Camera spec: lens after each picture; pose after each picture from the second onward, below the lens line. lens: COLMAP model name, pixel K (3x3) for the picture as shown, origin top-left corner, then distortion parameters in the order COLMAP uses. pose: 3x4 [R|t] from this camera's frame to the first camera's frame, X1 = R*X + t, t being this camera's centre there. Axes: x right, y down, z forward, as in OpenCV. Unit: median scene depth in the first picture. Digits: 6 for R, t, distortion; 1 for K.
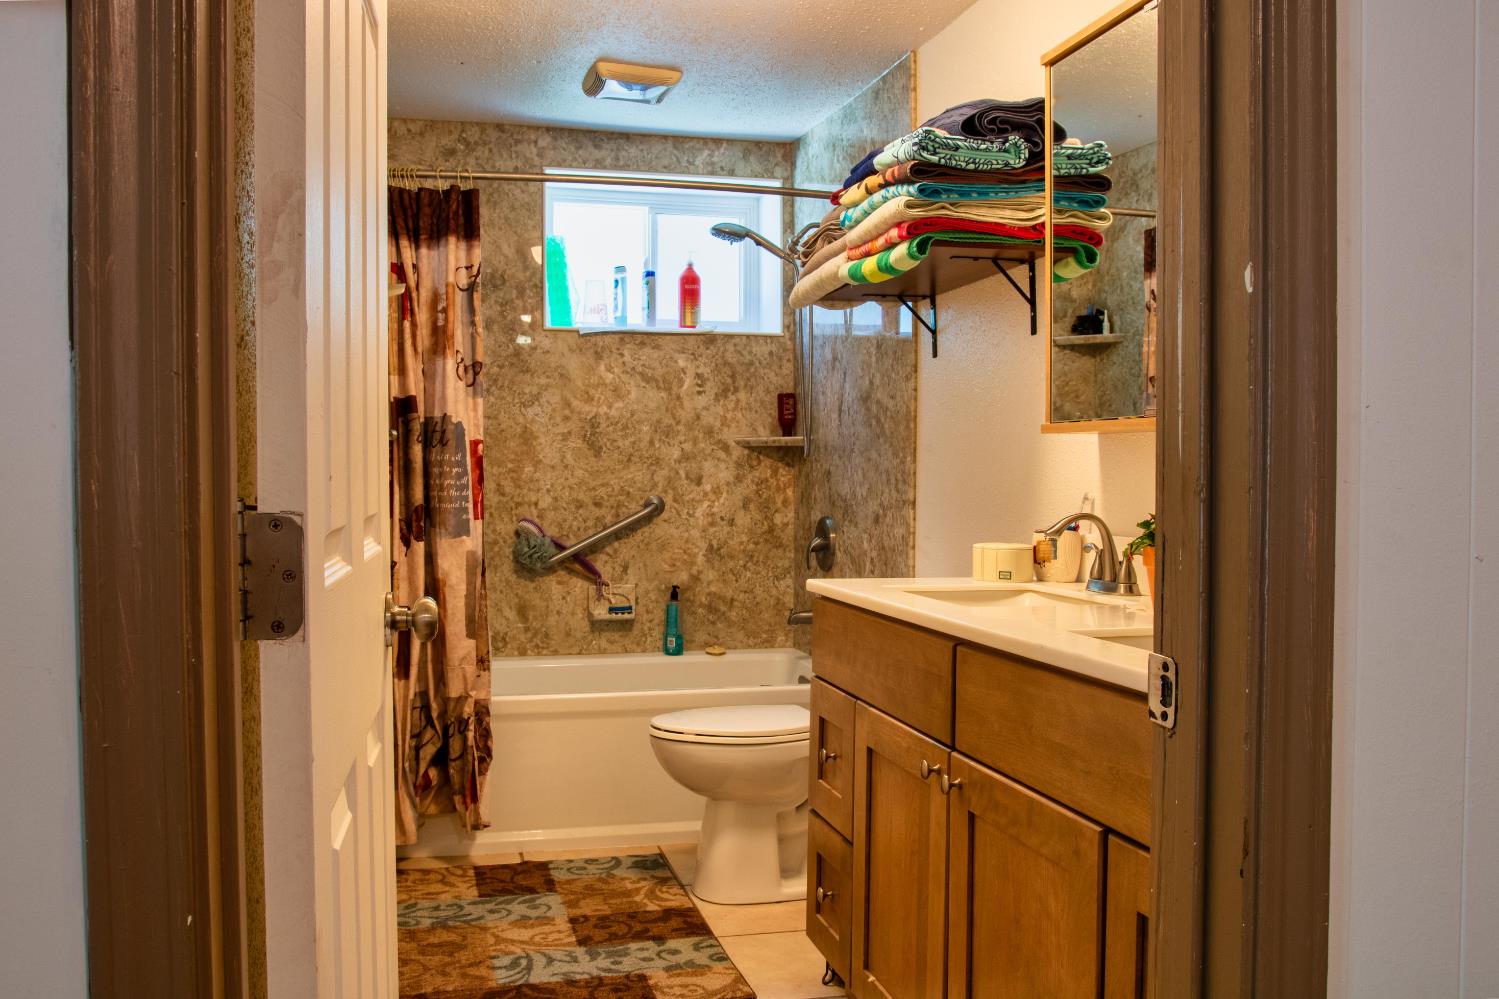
lens RADIAL K [[1351.9, 0, 716.0], [0, 1351.9, 516.3], [0, 0, 1]] dist [-0.096254, 0.097285]
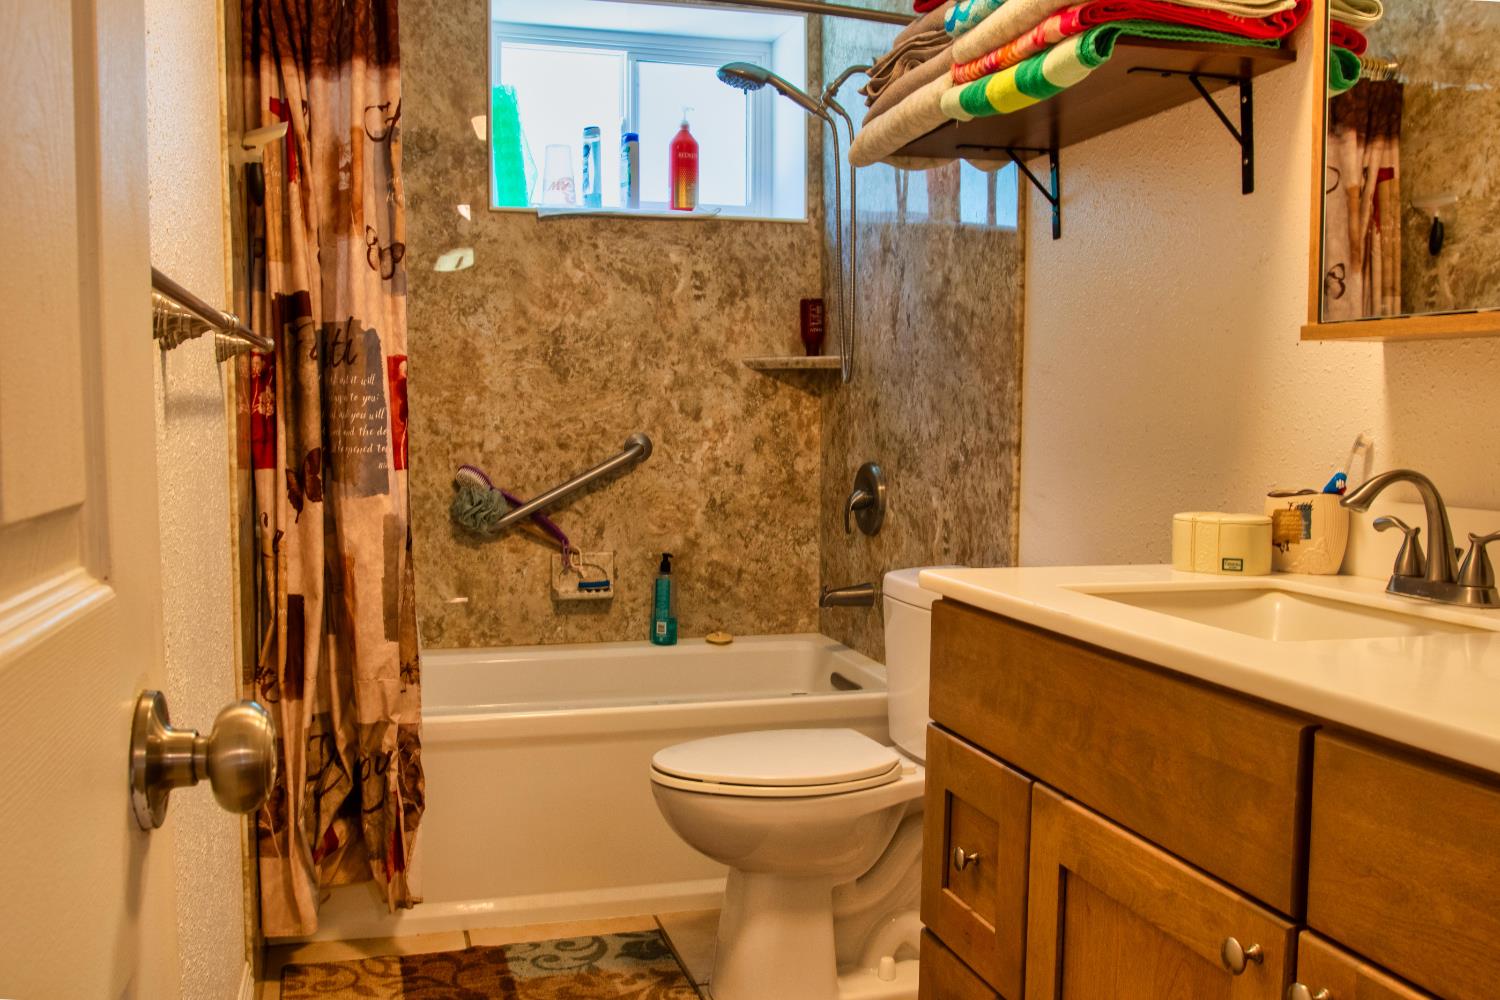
lens RADIAL K [[1352.8, 0, 716.5], [0, 1352.8, 516.8], [0, 0, 1]] dist [-0.096254, 0.097285]
pose [[0.998905, -0.002207, 0.046738, -0.043947], [-0.000079, 0.998807, 0.048839, -0.007105], [-0.046790, -0.048789, 0.997713, 0.286114]]
